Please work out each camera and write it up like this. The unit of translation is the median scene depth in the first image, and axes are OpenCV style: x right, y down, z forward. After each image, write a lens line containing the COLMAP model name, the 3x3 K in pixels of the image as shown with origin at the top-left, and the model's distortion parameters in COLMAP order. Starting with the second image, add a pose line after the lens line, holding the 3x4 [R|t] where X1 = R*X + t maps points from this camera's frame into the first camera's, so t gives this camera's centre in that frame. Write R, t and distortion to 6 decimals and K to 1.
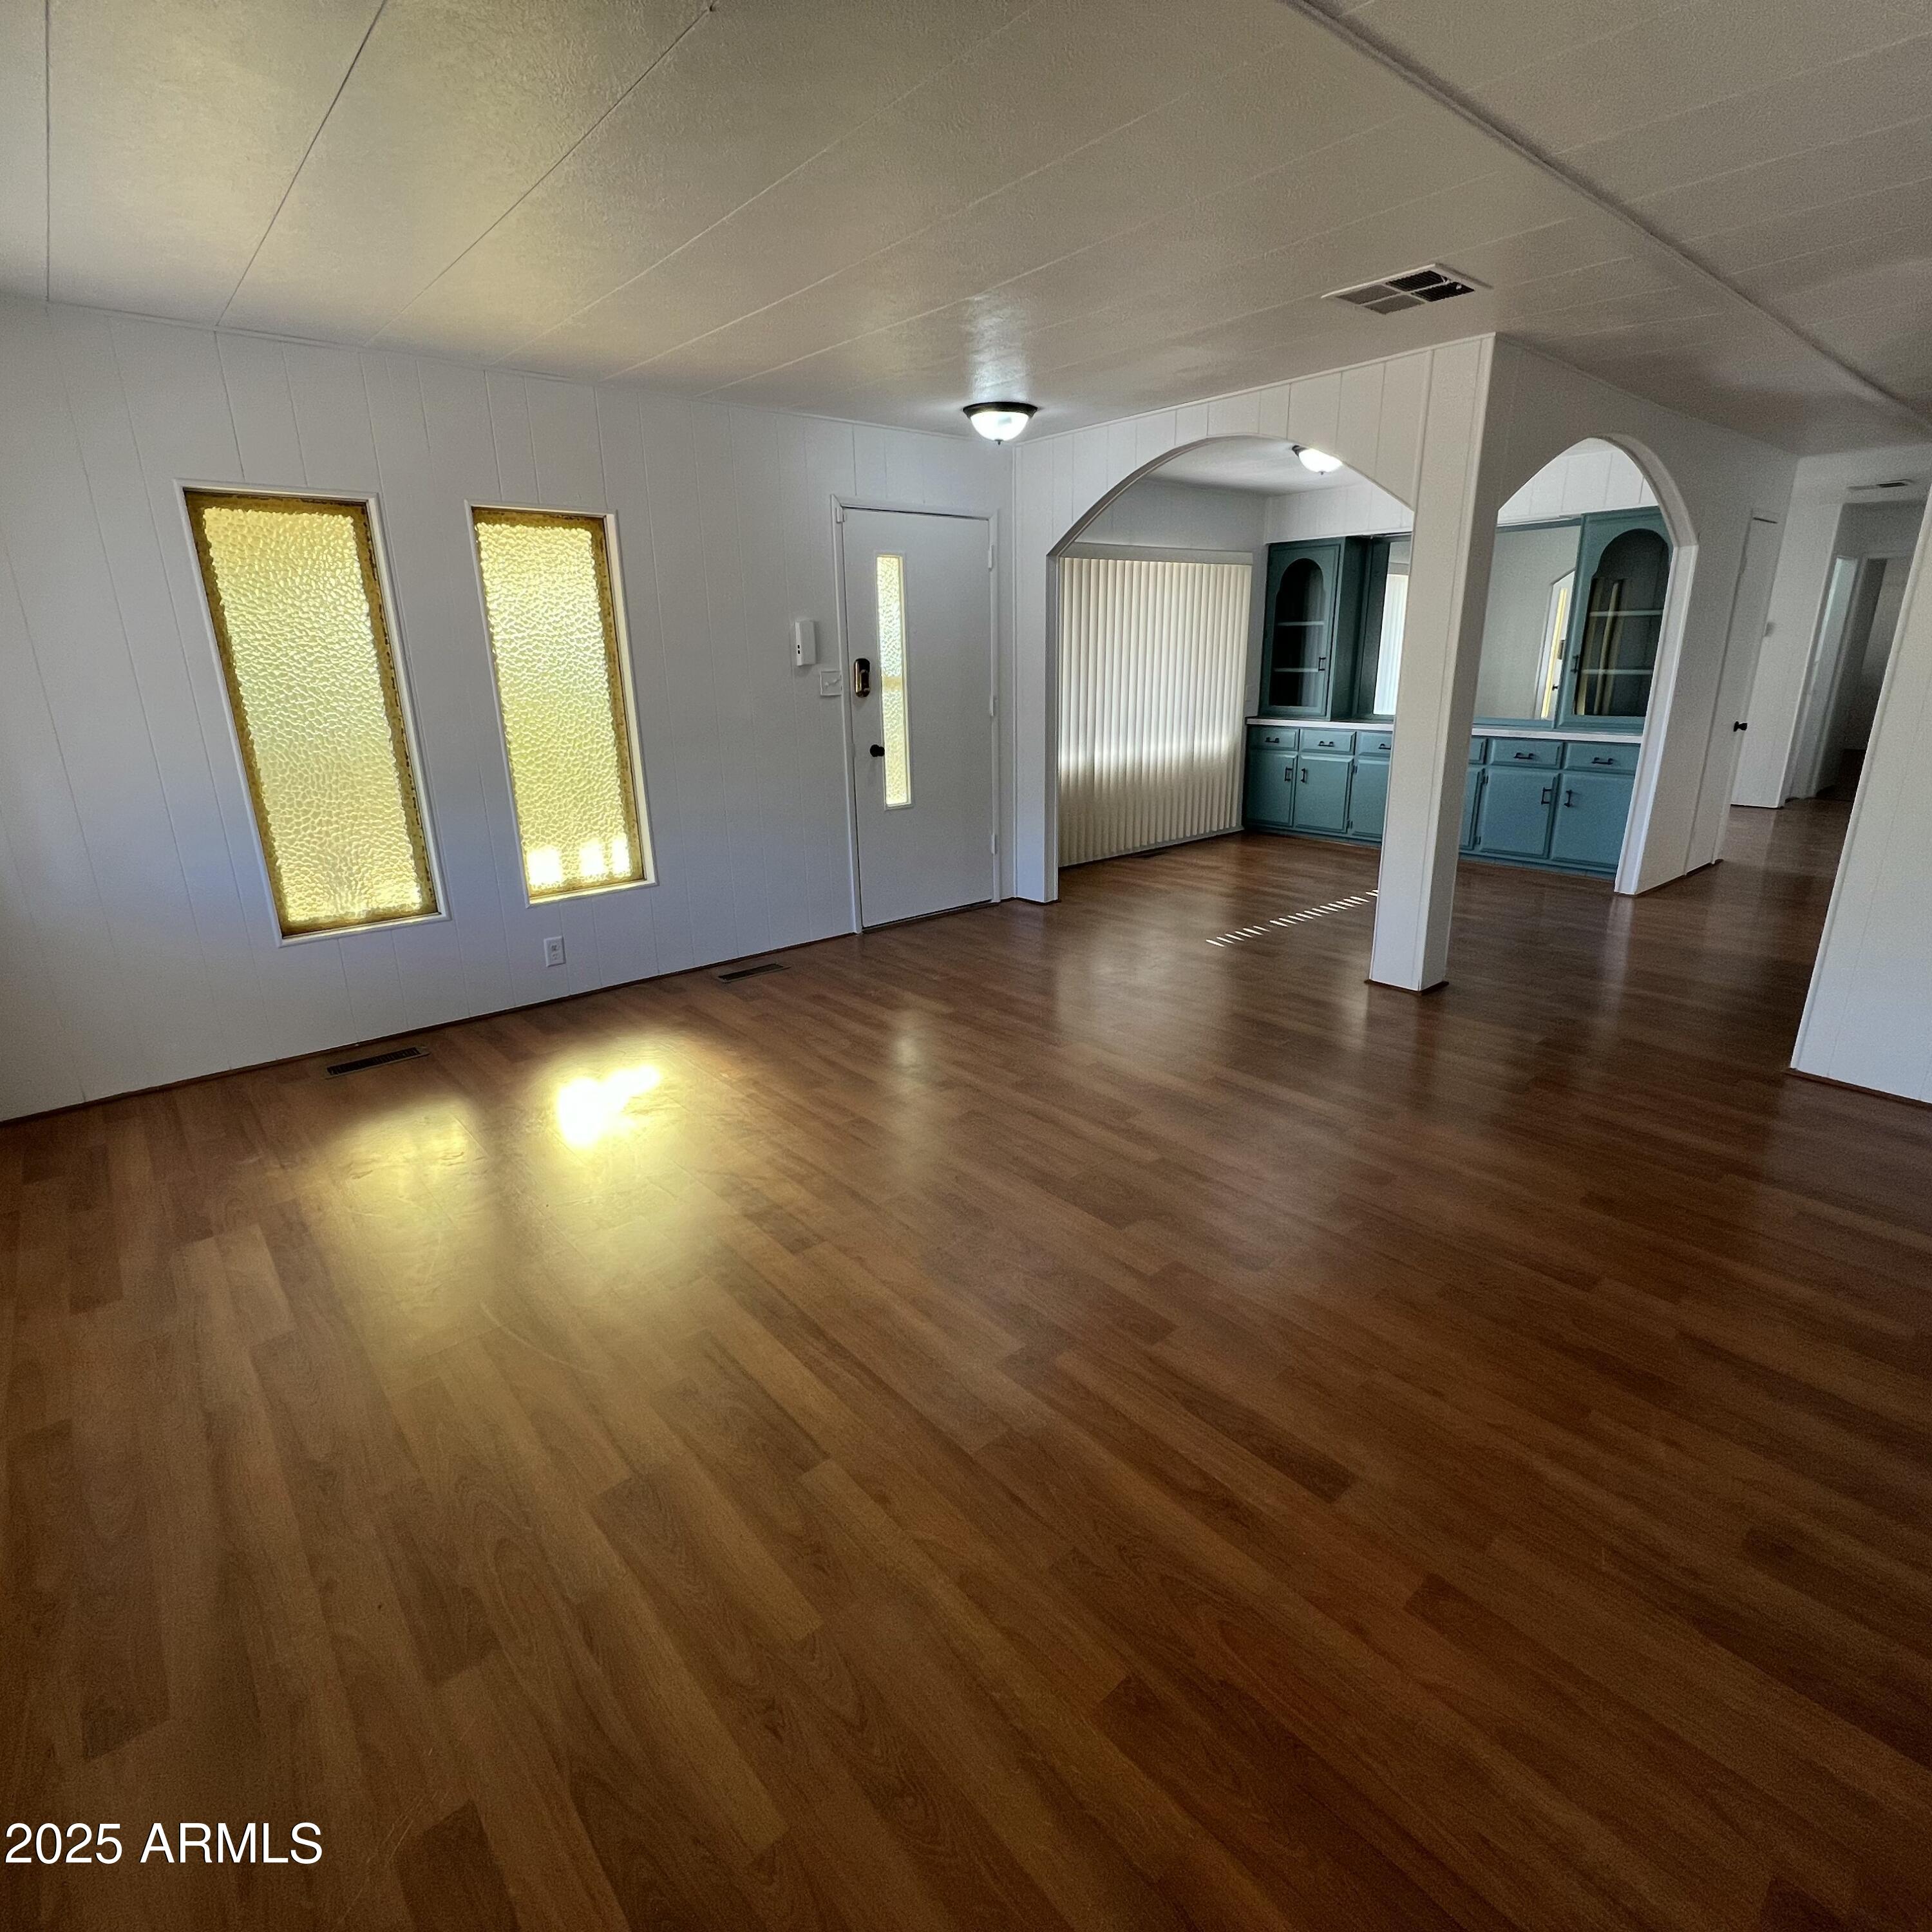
lens RADIAL K [[1030.2, 0, 961.2], [0, 1030.2, 962.3], [0, 0, 1]] dist [-0.001084, 0.000113]
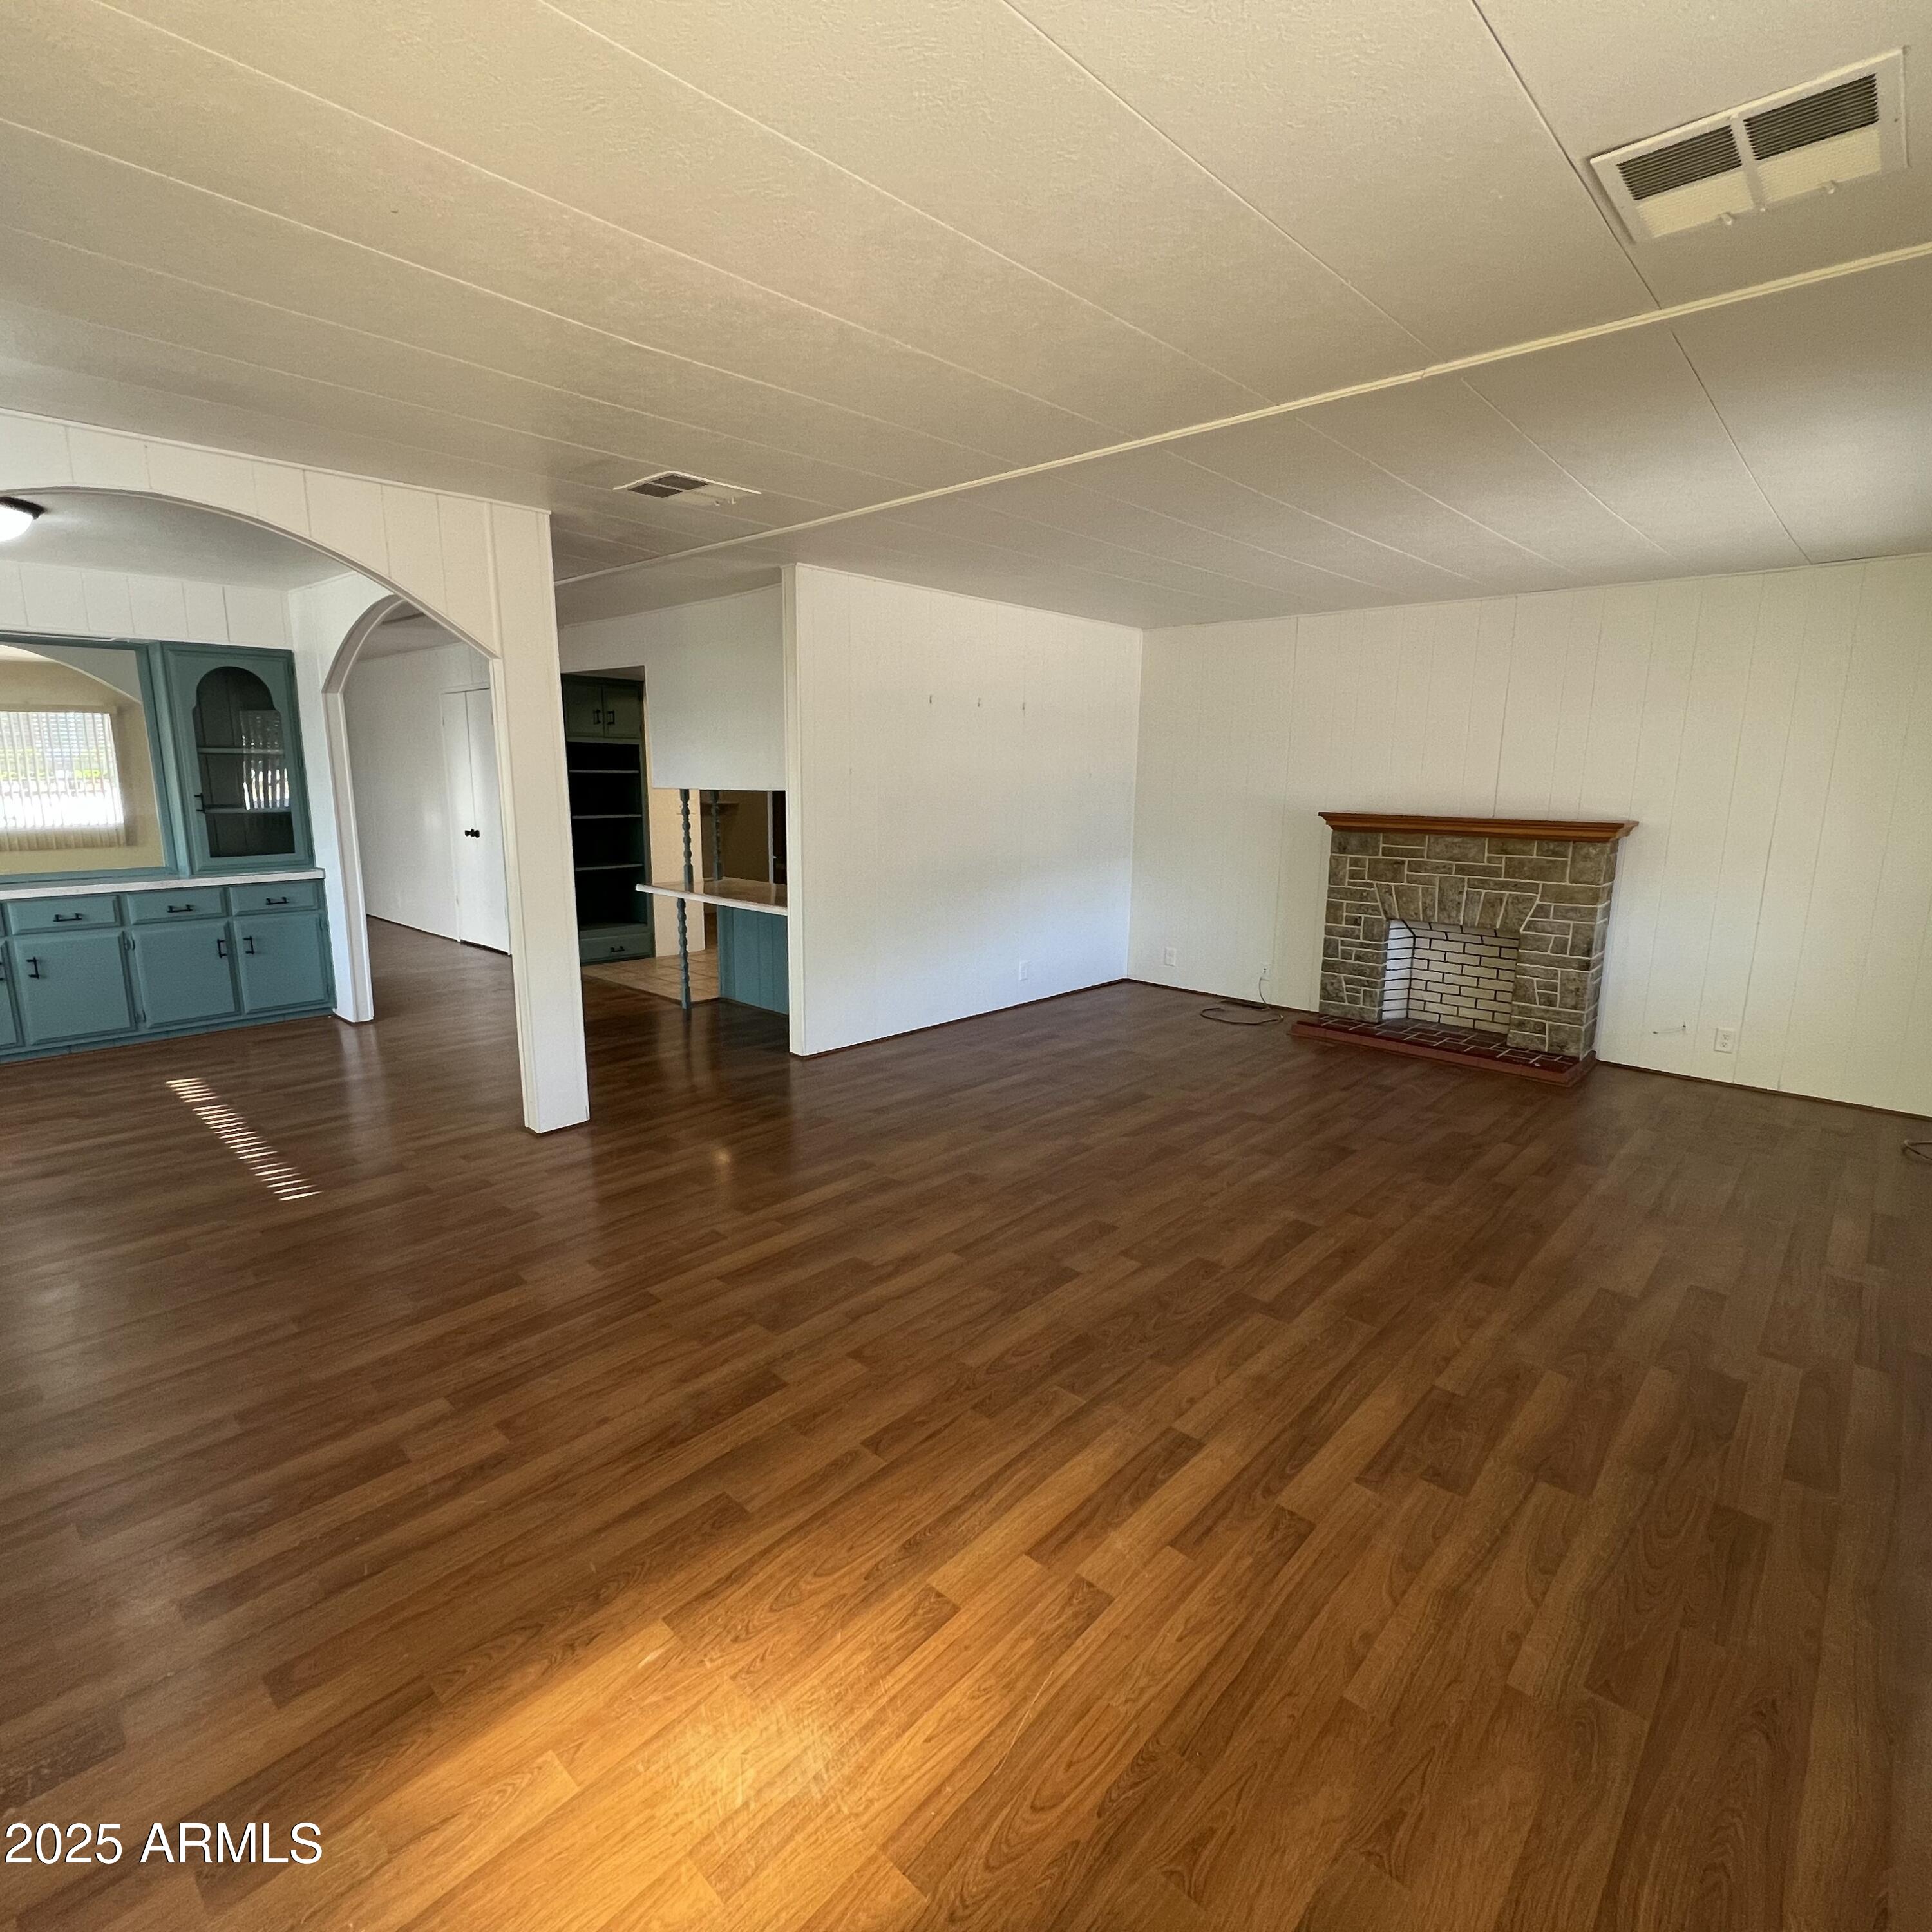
lens RADIAL K [[1030.2, 0, 957.5], [0, 1030.2, 958.0], [0, 0, 1]] dist [-0.001084, 0.000113]
pose [[-0.119391, -0.170150, 0.978159, -0.691056], [0.283338, 0.938397, 0.197817, -0.267832], [-0.951560, 0.300767, -0.063826, 0.811208]]
